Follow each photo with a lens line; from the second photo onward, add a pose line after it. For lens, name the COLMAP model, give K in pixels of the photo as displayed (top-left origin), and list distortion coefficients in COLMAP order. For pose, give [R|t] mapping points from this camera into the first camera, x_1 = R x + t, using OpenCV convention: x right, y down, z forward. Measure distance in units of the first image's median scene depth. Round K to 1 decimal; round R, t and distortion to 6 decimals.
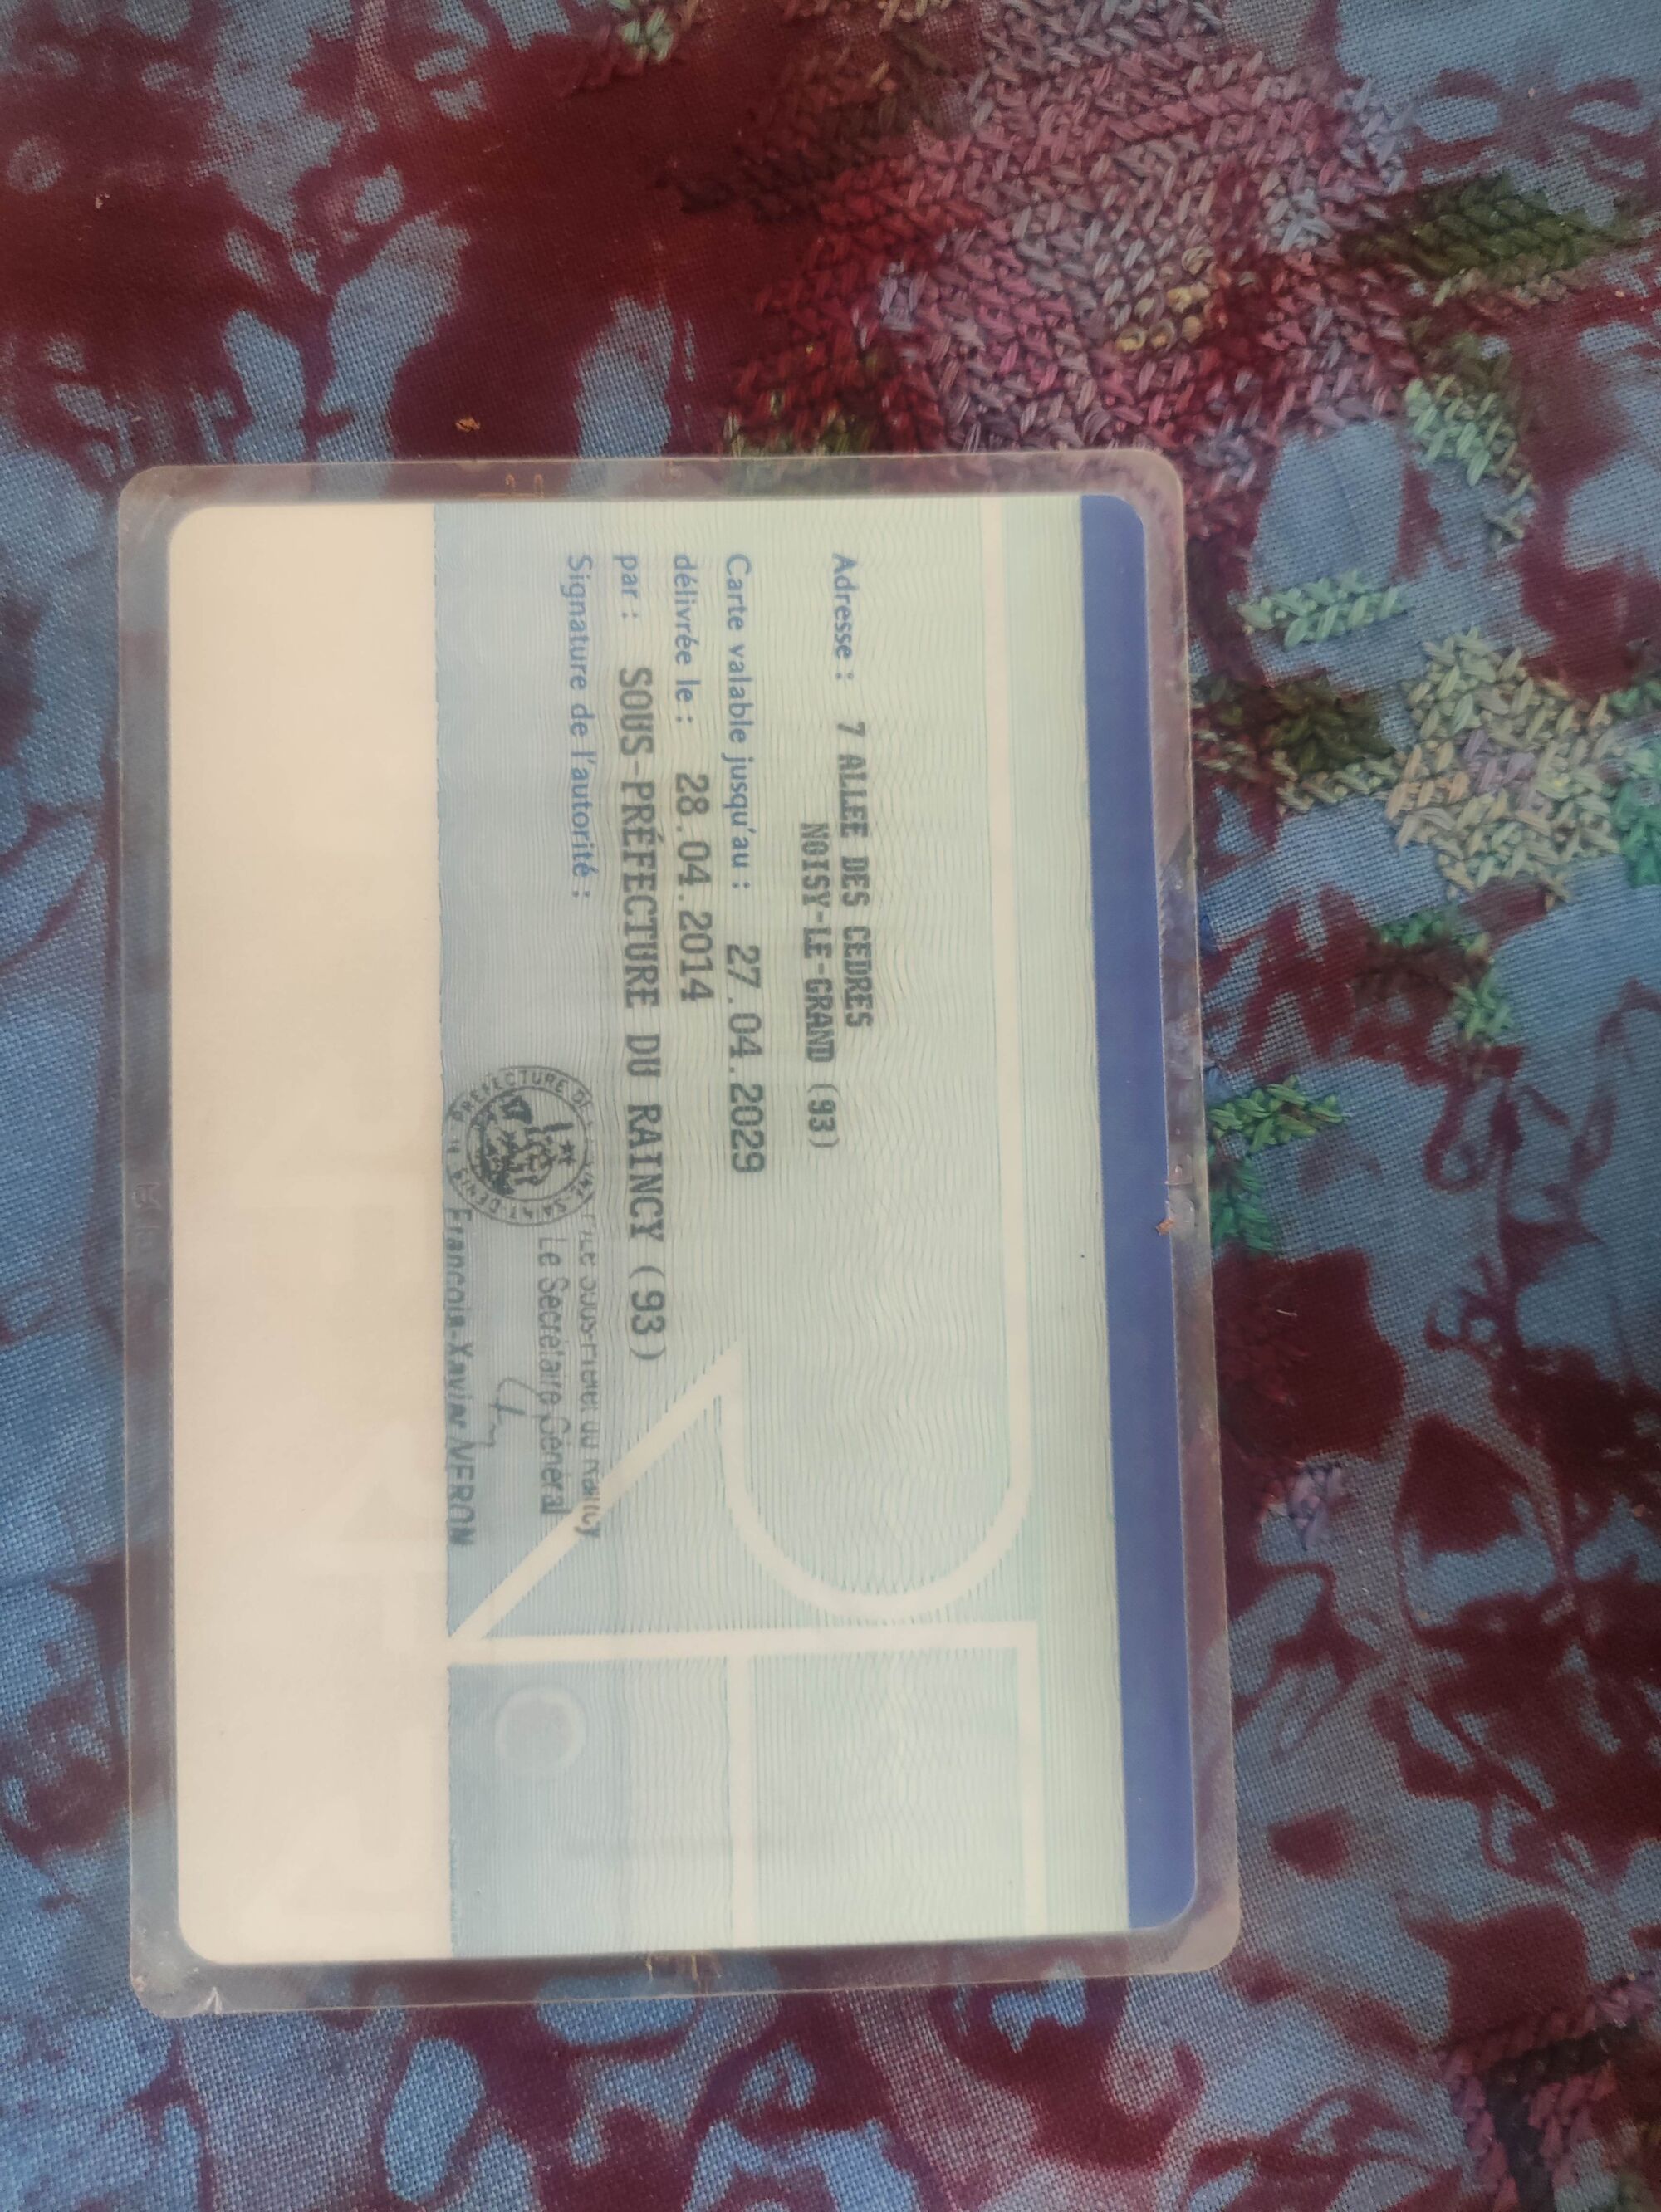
lens RADIAL K [[1648.4, 0, 830.5], [0, 1648.4, 1106.0], [0, 0, 1]] dist [0.025650, 0.003366]
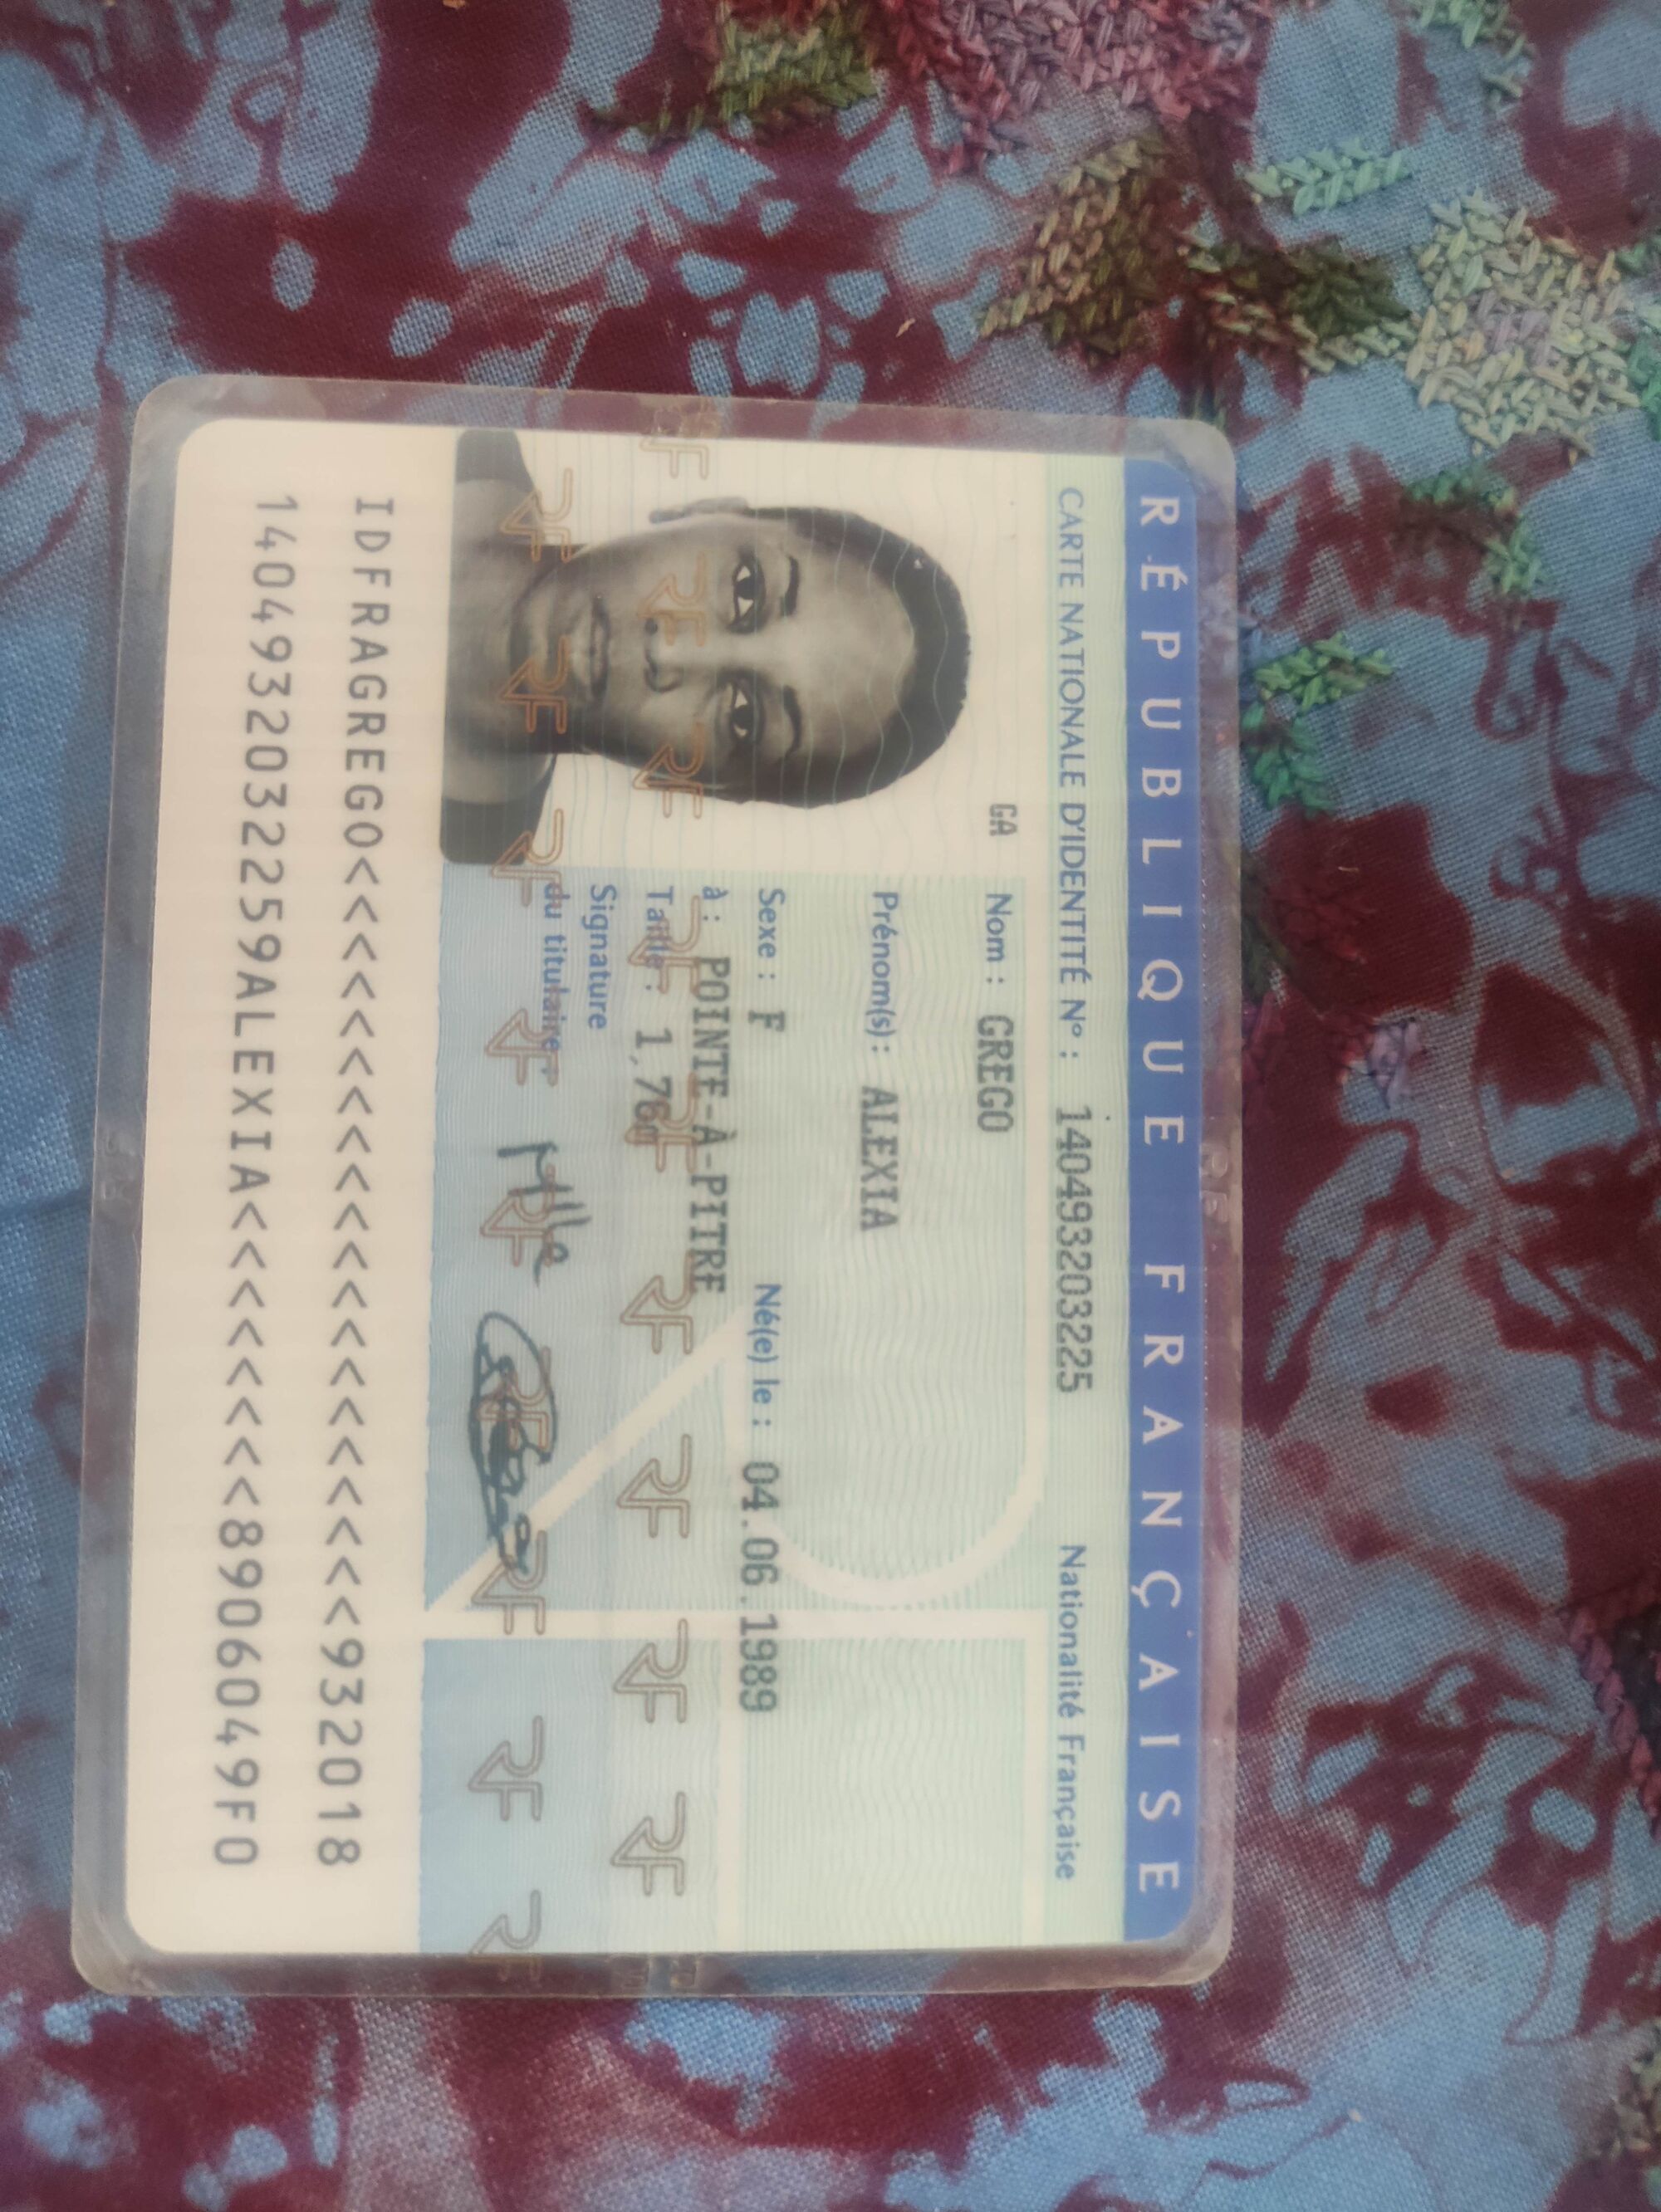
lens RADIAL K [[1648.4, 0, 830.5], [0, 1648.4, 1106.0], [0, 0, 1]] dist [0.025650, 0.003366]
pose [[0.996595, -0.067929, 0.046730, -0.086607], [0.069827, 0.996747, -0.040242, 0.277218], [-0.043844, 0.043368, 0.998097, 0.034506]]
